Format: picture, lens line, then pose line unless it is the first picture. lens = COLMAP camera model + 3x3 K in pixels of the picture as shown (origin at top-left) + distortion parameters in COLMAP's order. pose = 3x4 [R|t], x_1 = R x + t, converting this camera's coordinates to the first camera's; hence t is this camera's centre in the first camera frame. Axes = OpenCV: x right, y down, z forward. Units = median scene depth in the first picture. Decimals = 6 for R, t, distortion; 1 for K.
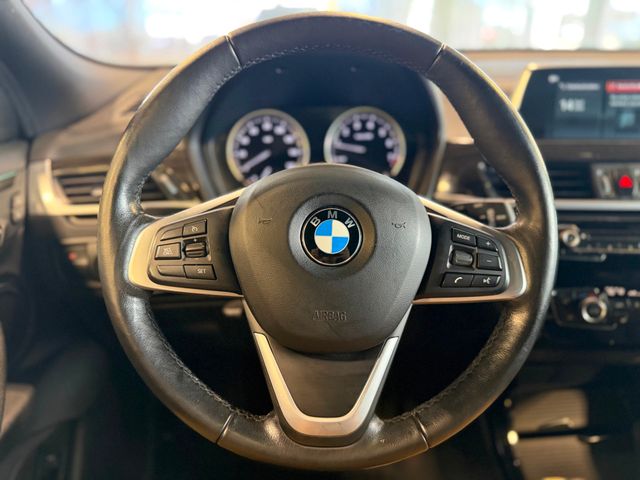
lens RADIAL K [[445.7, 0, 320.0], [0, 445.7, 240.0], [0, 0, 1]] dist [0.032497, 0.000573]
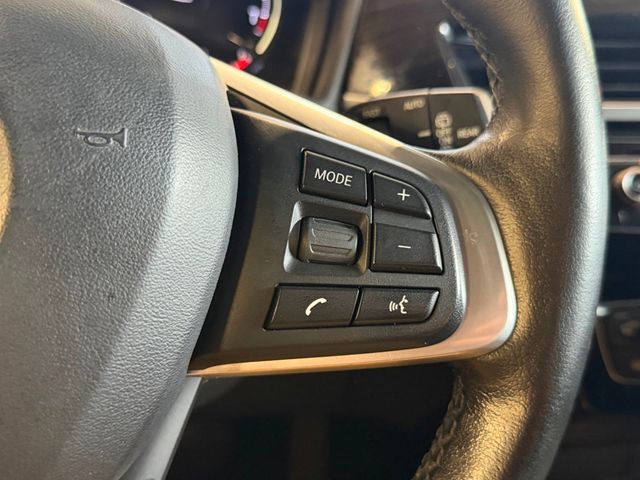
lens RADIAL K [[676.8, 0, 320.0], [0, 676.8, 240.0], [0, 0, 1]] dist [0.181713, -0.009811]
pose [[0.995645, -0.027959, 0.088933, 0.261490], [0.024126, 0.998745, 0.043888, 0.017639], [-0.090049, -0.041551, 0.995070, 0.486733]]
